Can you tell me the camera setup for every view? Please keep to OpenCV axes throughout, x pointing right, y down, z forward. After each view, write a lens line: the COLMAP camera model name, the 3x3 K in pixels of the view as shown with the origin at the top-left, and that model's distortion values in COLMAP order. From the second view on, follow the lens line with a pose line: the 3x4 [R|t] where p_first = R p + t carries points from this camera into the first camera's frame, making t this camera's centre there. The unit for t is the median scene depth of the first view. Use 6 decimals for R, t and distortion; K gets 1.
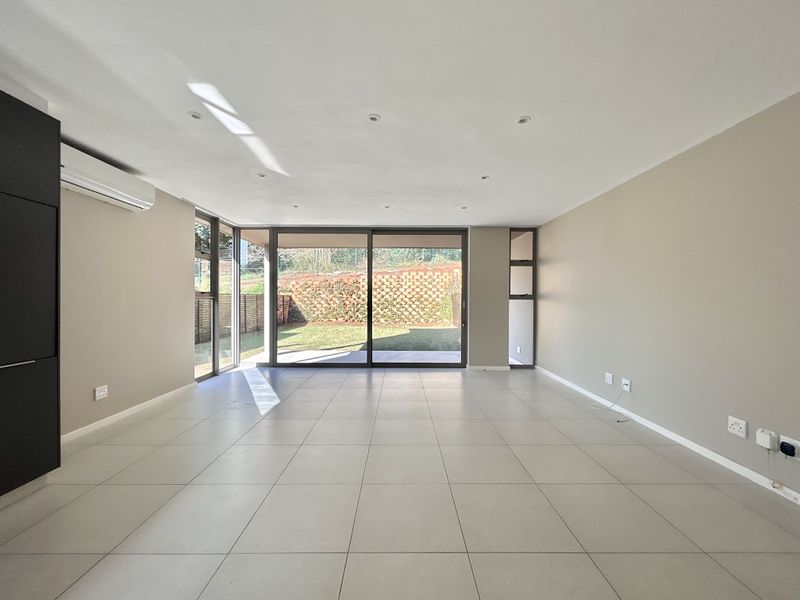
lens RADIAL K [[321.3, 0, 400.0], [0, 321.3, 300.0], [0, 0, 1]] dist [-0.016102, 0.000267]
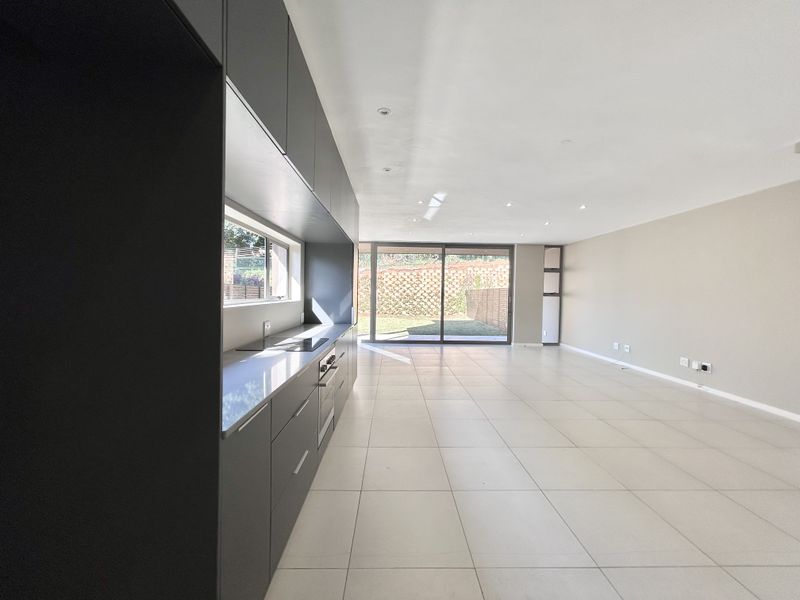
lens RADIAL K [[321.3, 0, 400.0], [0, 321.3, 300.0], [0, 0, 1]] dist [-0.016102, 0.000267]
pose [[0.999637, 0.013159, 0.023489, -0.305802], [-0.013572, 0.999755, 0.017488, -0.001027], [-0.023253, -0.017800, 0.999571, -0.374058]]
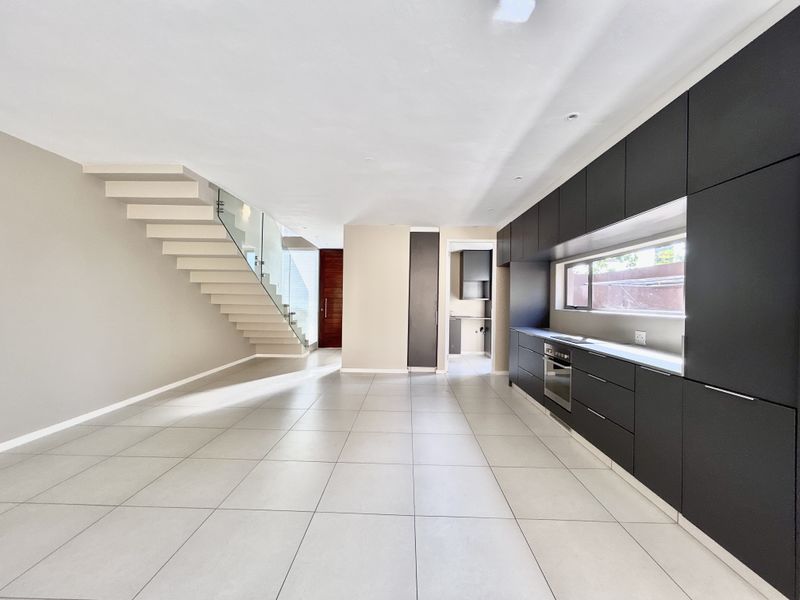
lens RADIAL K [[321.3, 0, 400.0], [0, 321.3, 300.0], [0, 0, 1]] dist [-0.016102, 0.000267]
pose [[-0.999603, -0.020105, 0.019739, -0.131543], [-0.019913, 0.999753, 0.009888, -0.004080], [-0.019933, 0.009491, -0.999756, 0.561441]]
